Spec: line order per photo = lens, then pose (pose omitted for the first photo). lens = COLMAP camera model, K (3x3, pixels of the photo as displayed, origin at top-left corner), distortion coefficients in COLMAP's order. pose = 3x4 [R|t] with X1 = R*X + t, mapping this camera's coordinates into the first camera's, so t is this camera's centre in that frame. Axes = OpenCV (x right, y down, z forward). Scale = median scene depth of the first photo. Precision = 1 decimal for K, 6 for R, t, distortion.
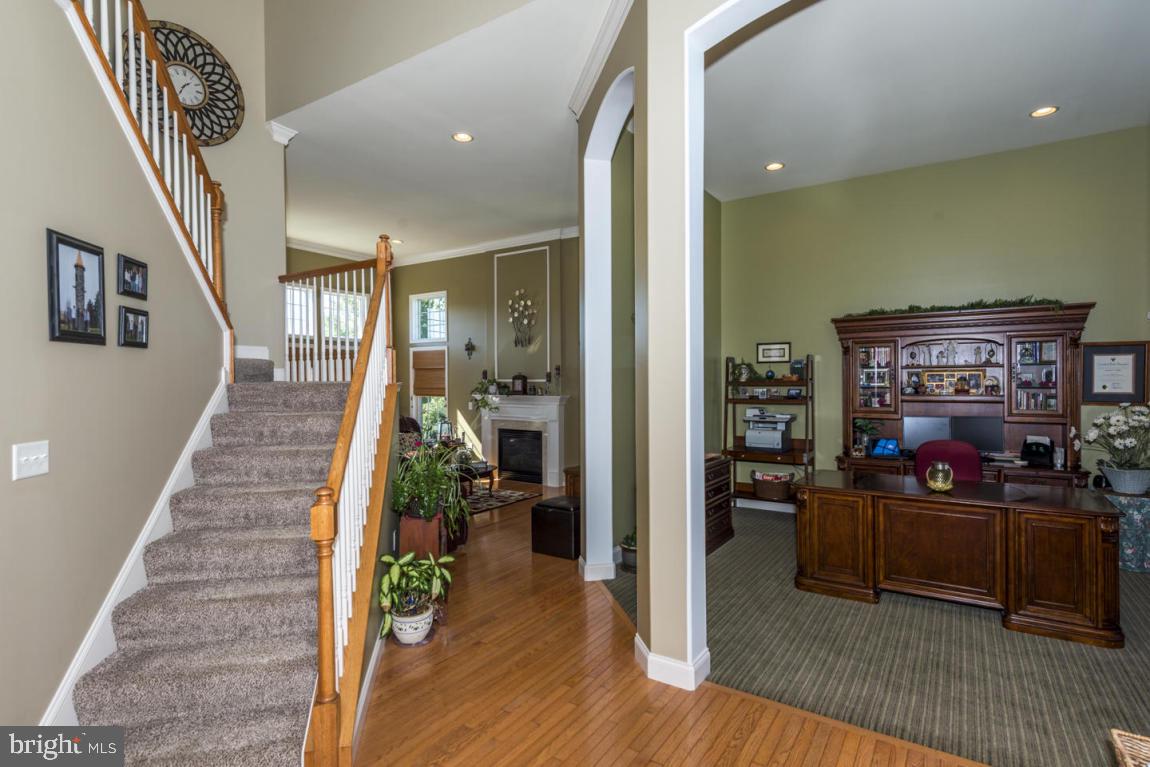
lens RADIAL K [[577.6, 0, 575.0], [0, 577.6, 383.5], [0, 0, 1]] dist [0.004526, 0.000535]
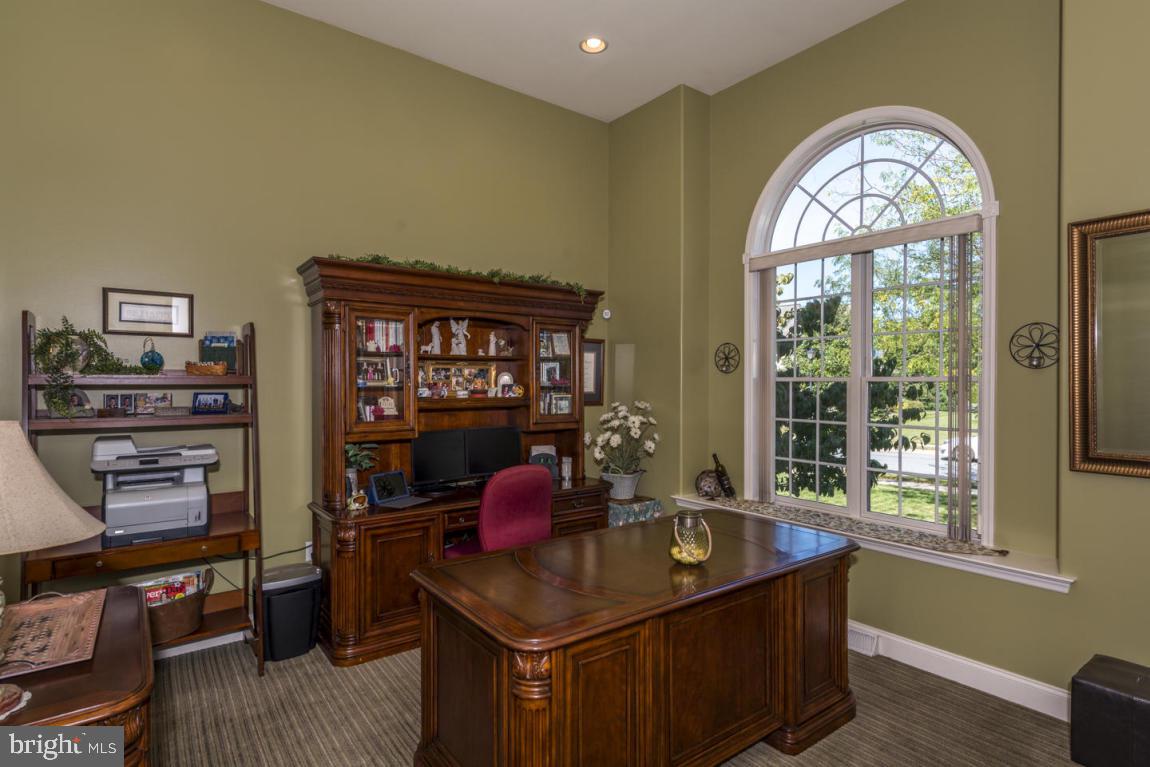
lens RADIAL K [[592.3, 0, 575.0], [0, 592.3, 383.5], [0, 0, 1]] dist [0.002888, 0.000423]
pose [[0.336299, 0.001189, 0.941755, 0.018007], [0.001377, 0.999998, -0.001754, 0.003252], [-0.941754, 0.001887, 0.336297, 0.563455]]
